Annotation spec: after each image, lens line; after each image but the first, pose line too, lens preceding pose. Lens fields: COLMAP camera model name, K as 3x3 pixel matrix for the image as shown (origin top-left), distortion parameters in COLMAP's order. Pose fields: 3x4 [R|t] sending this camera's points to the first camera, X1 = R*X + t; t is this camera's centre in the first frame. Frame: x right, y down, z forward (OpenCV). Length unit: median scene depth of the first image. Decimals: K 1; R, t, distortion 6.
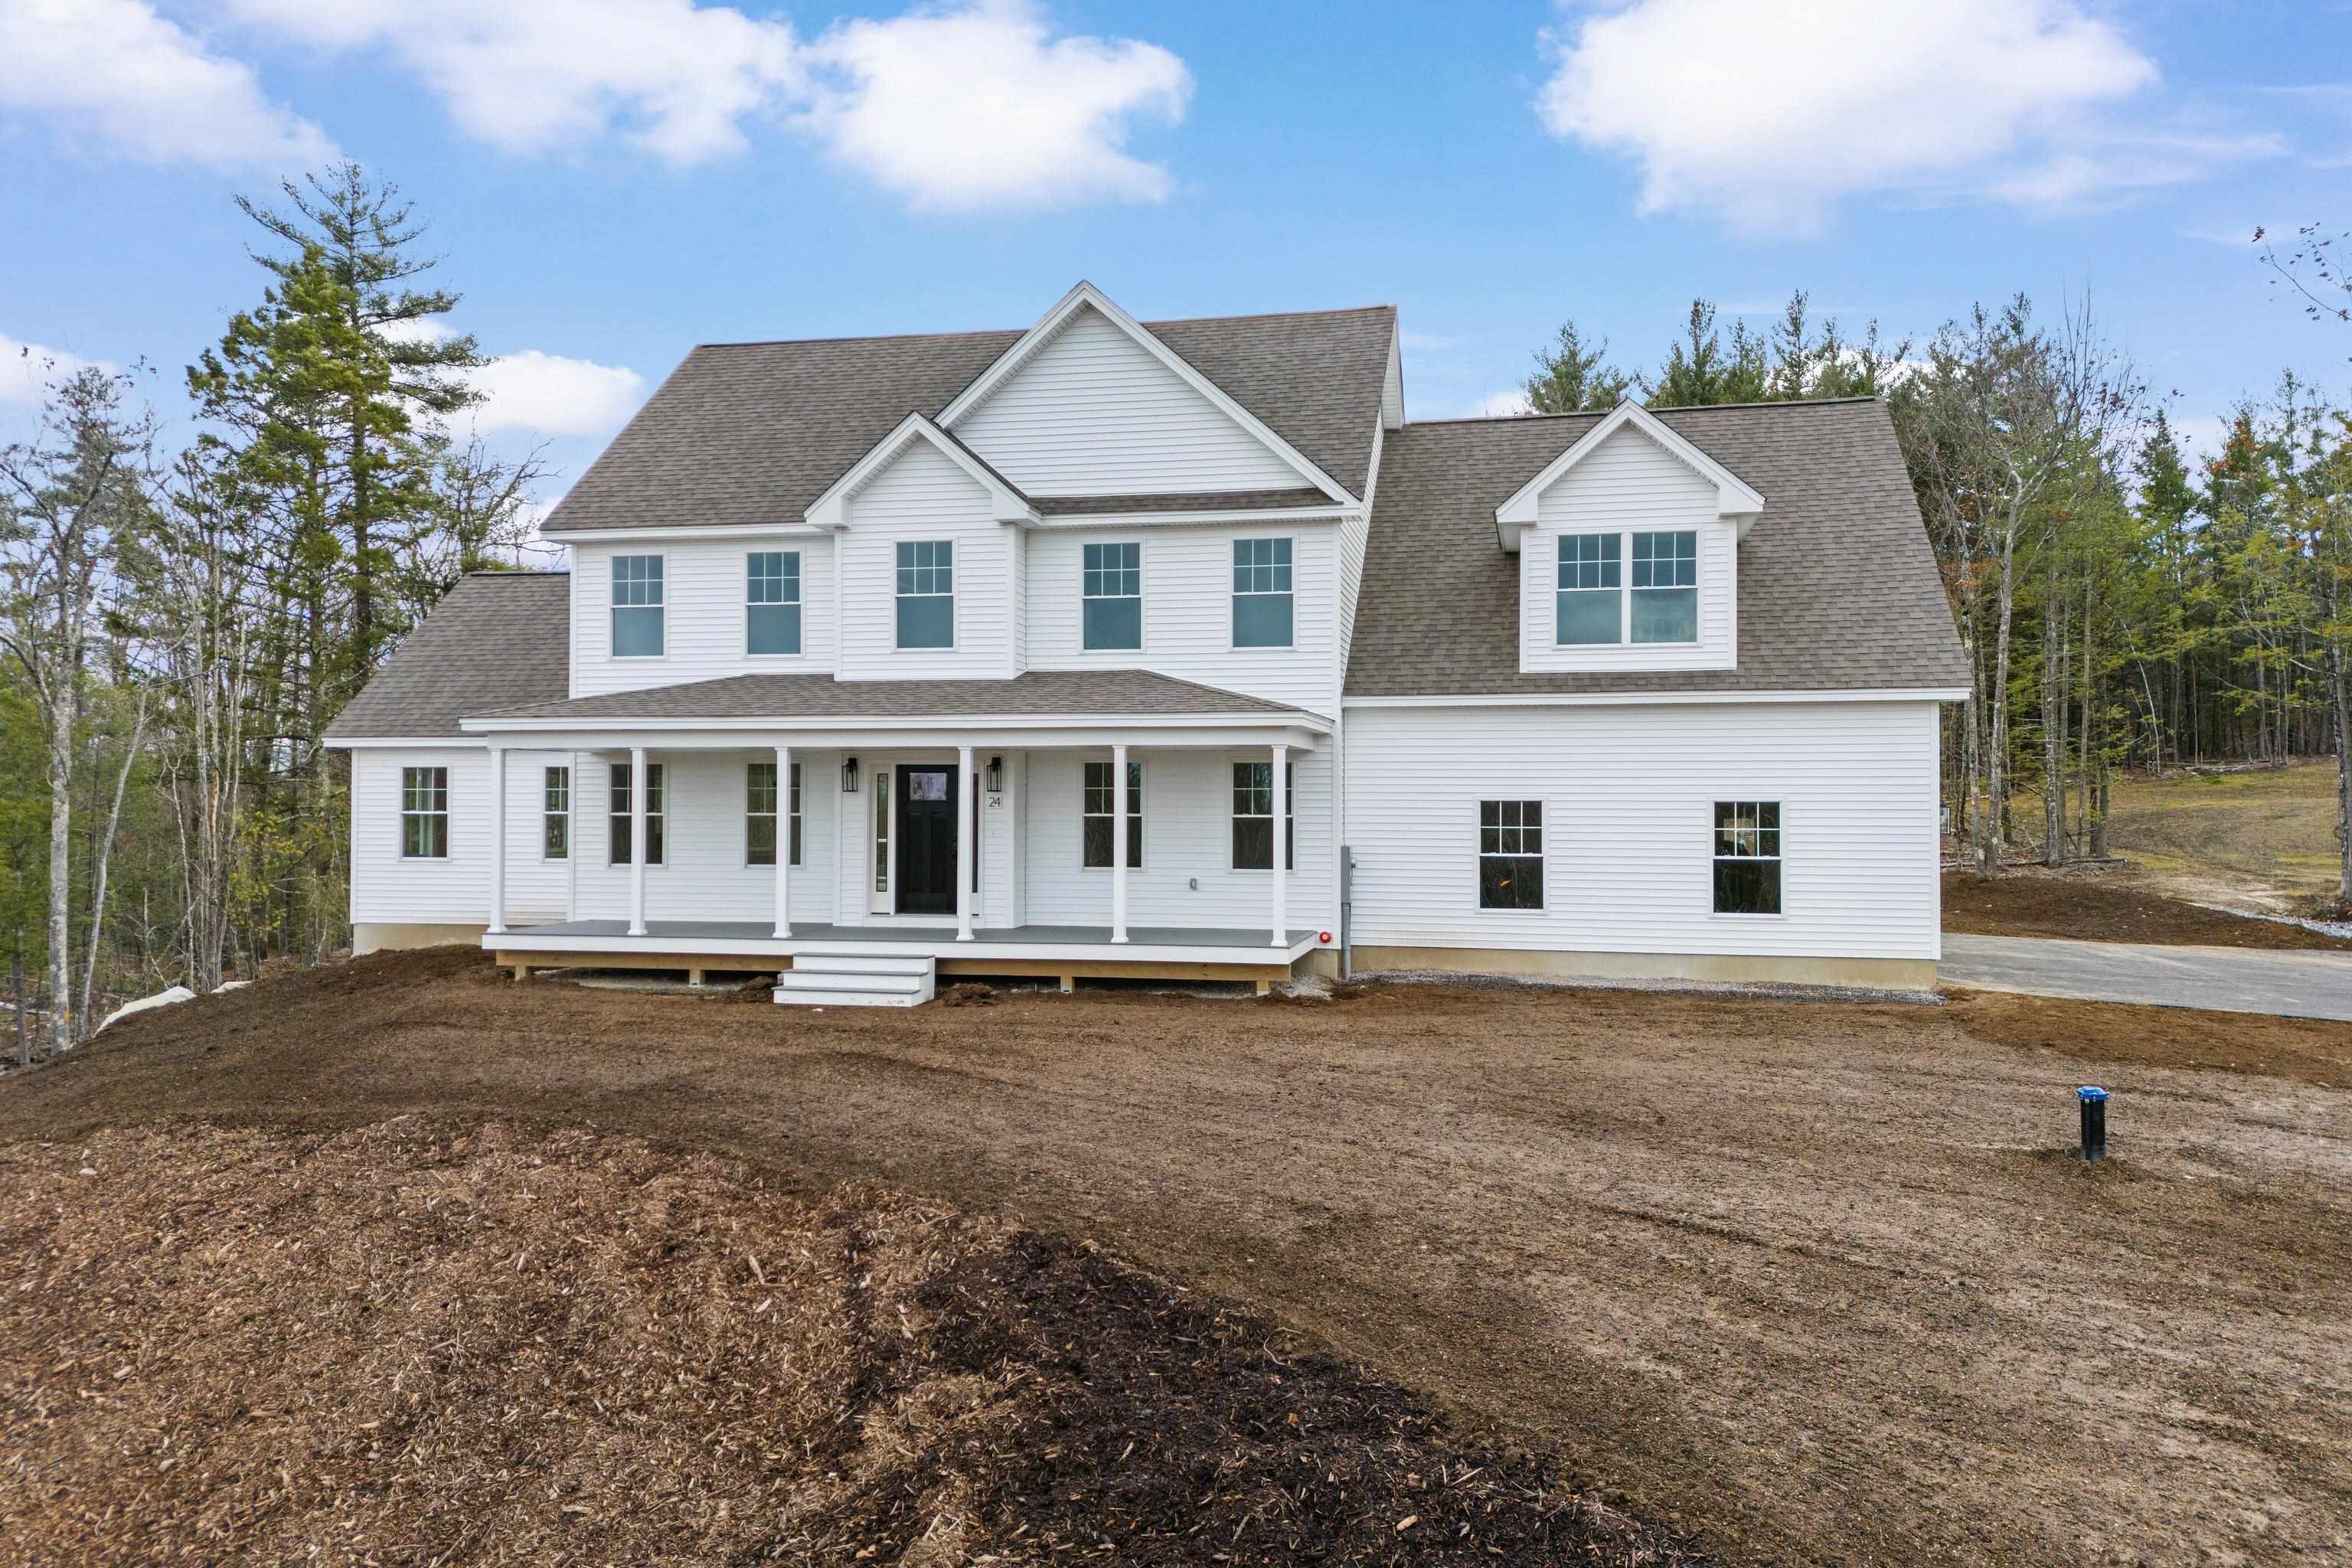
lens RADIAL K [[1723.8, 0, 1176.0], [0, 1723.8, 784.0], [0, 0, 1]] dist [0.080536, -0.071643]
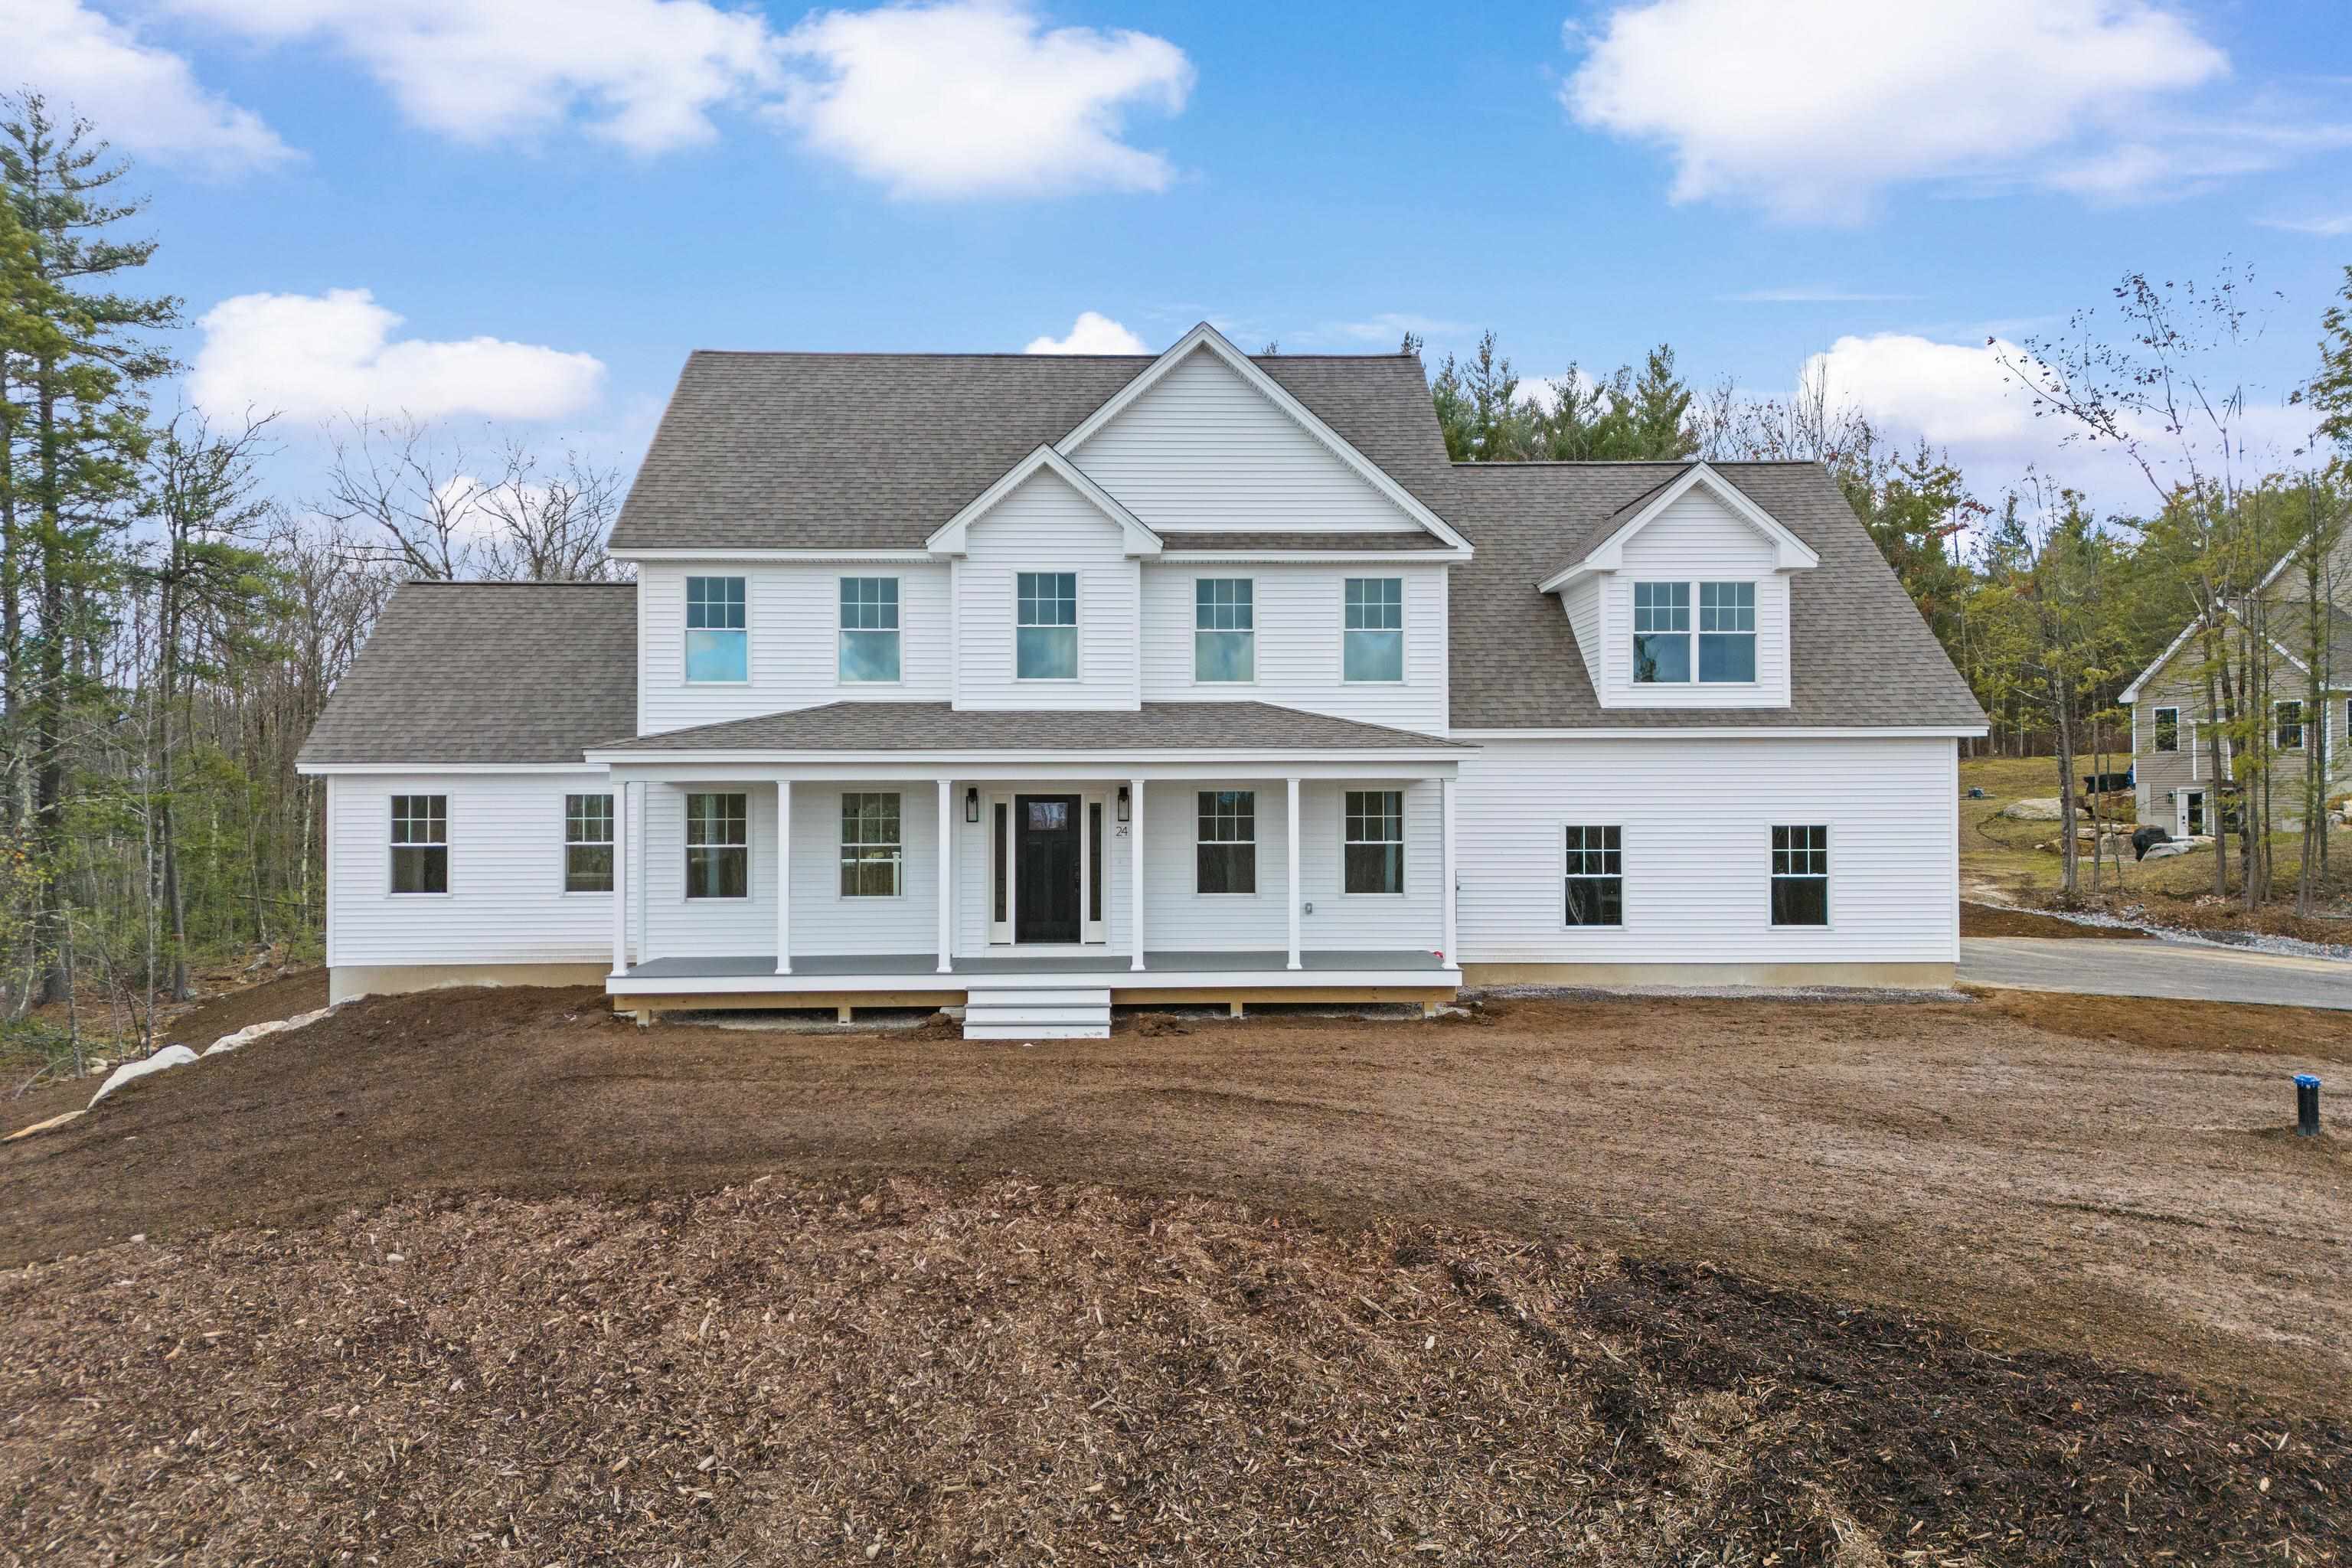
lens RADIAL K [[1723.8, 0, 1176.0], [0, 1723.8, 784.0], [0, 0, 1]] dist [0.080536, -0.071643]
pose [[0.969949, -0.004018, 0.243277, -0.321878], [0.003370, 0.999990, 0.003078, -0.020564], [-0.243287, -0.002166, 0.969952, 0.010078]]
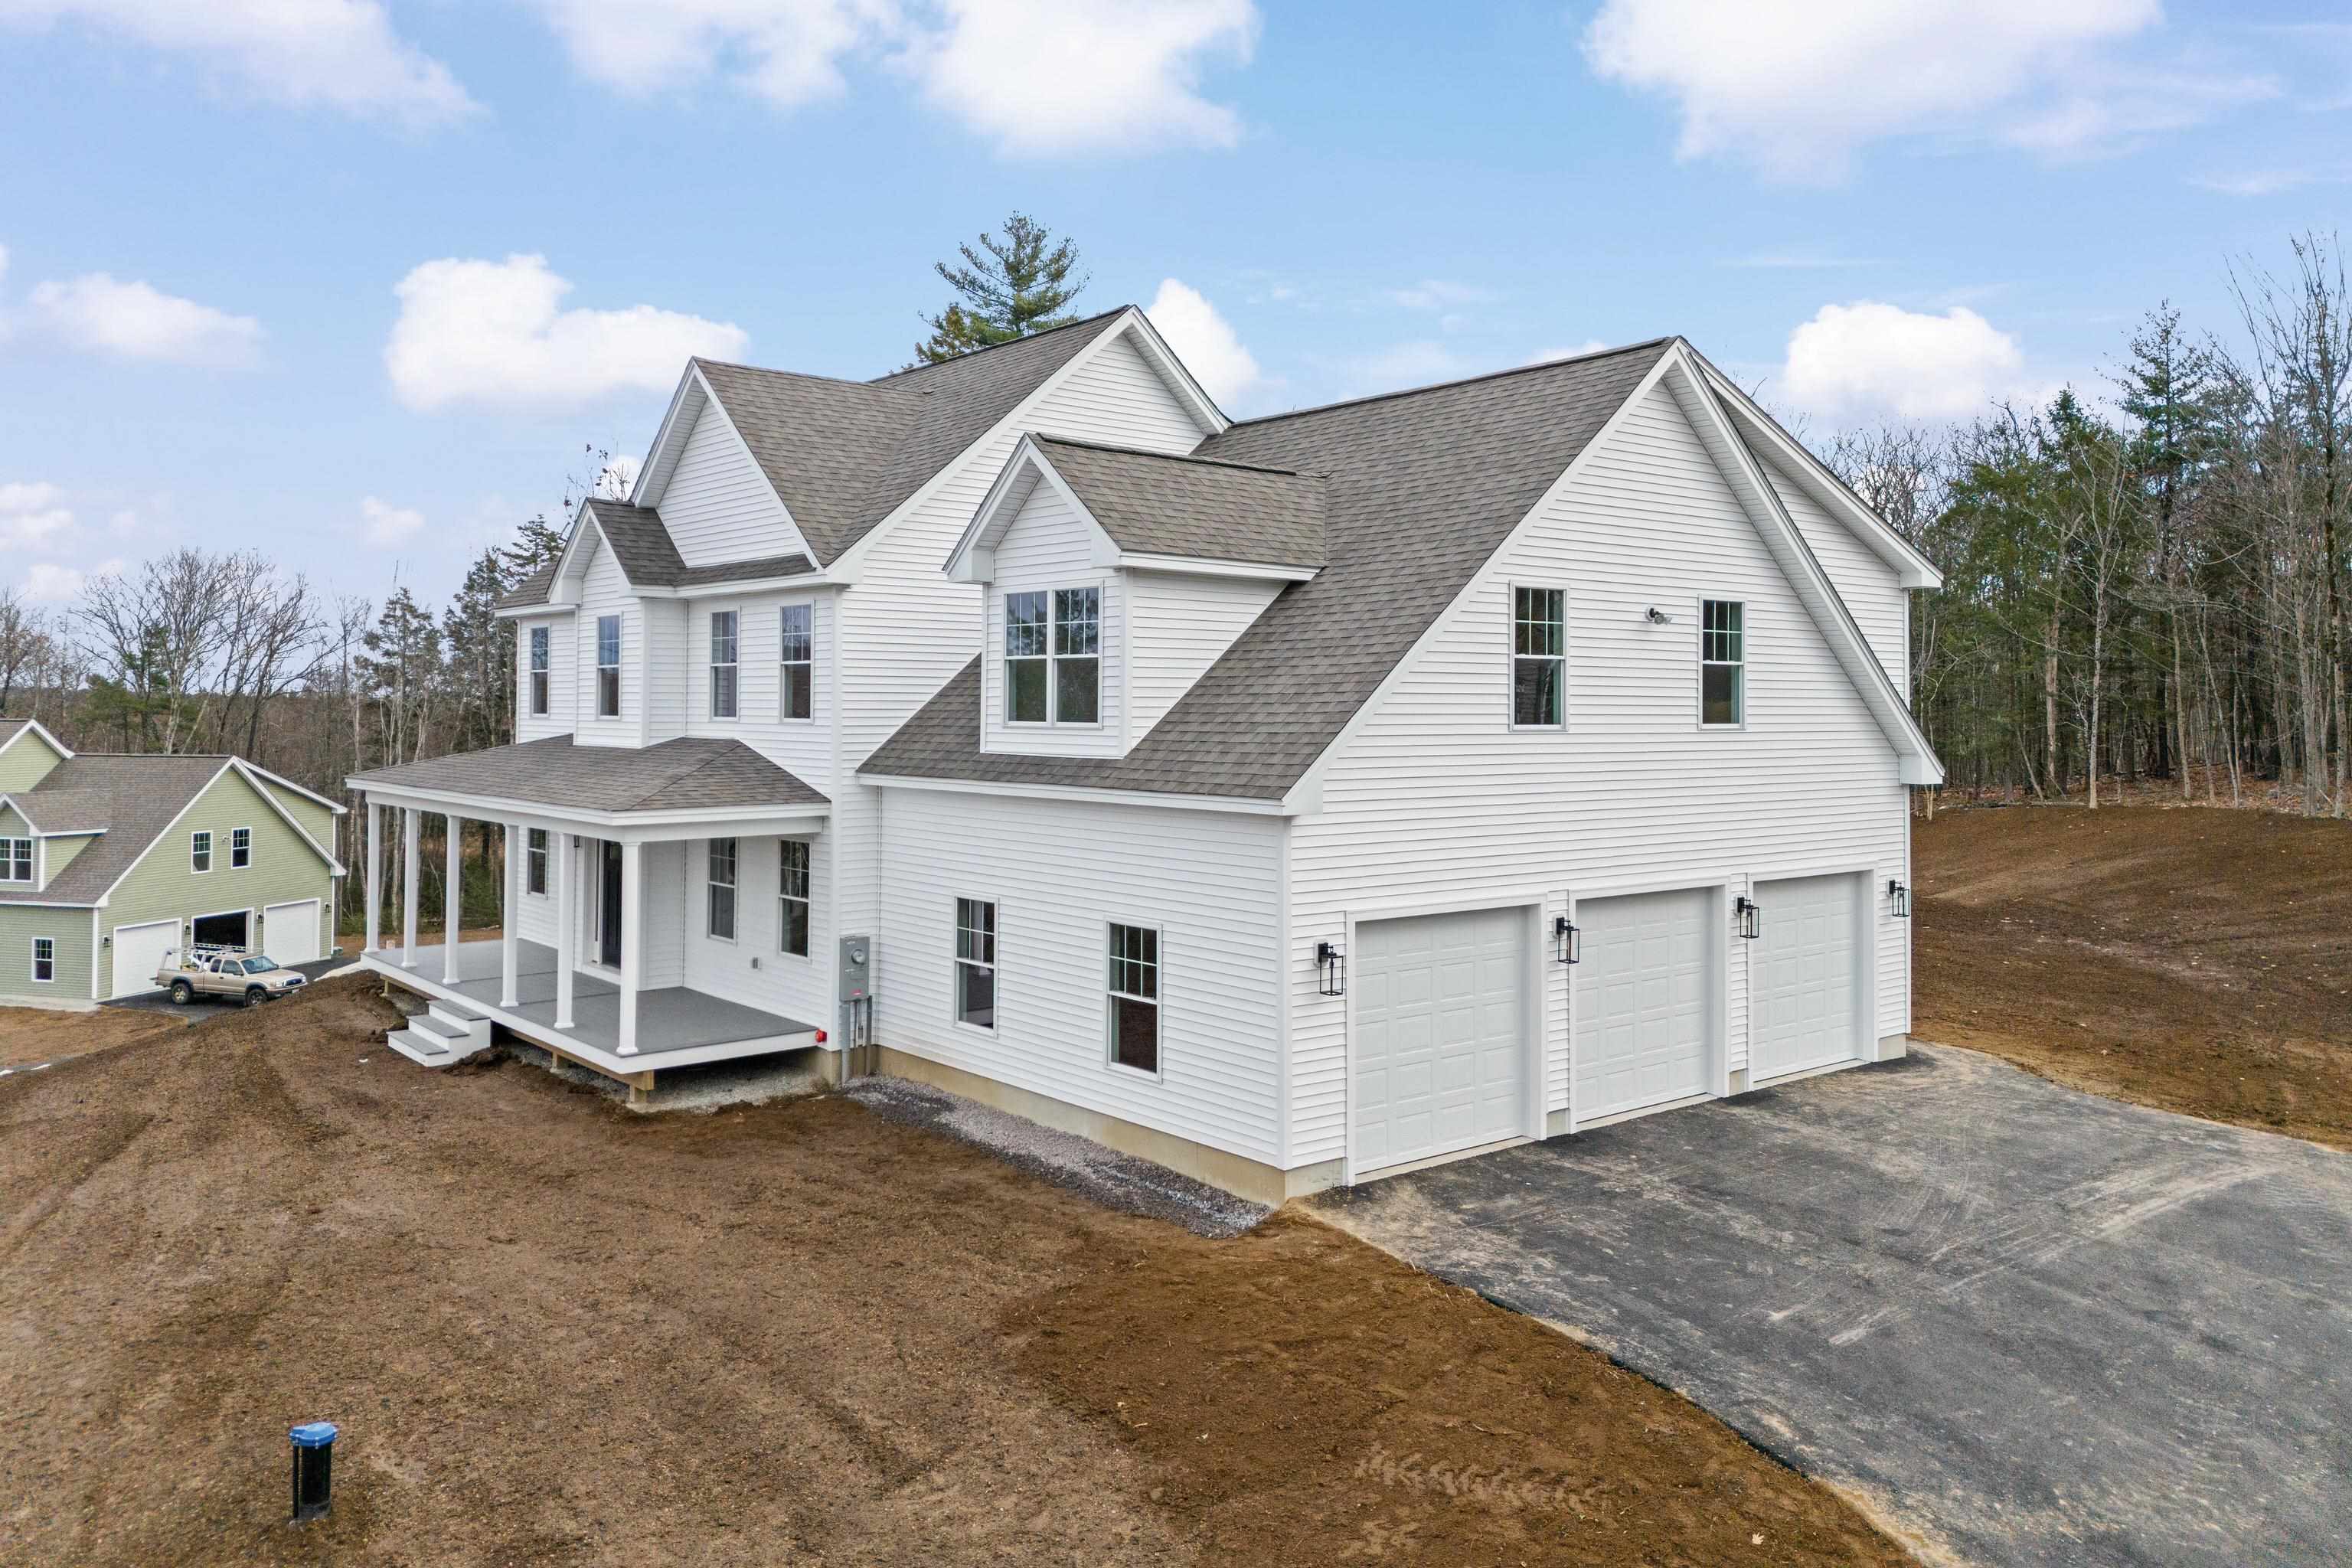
lens RADIAL K [[1732.1, 0, 1172.7], [0, 1732.1, 692.9], [0, 0, 1]] dist [0.086362, -0.084873]
pose [[0.788971, -0.004490, -0.614414, 0.802347], [0.005916, 0.999982, 0.000290, -0.093552], [0.614402, -0.003863, 0.788984, 0.370779]]
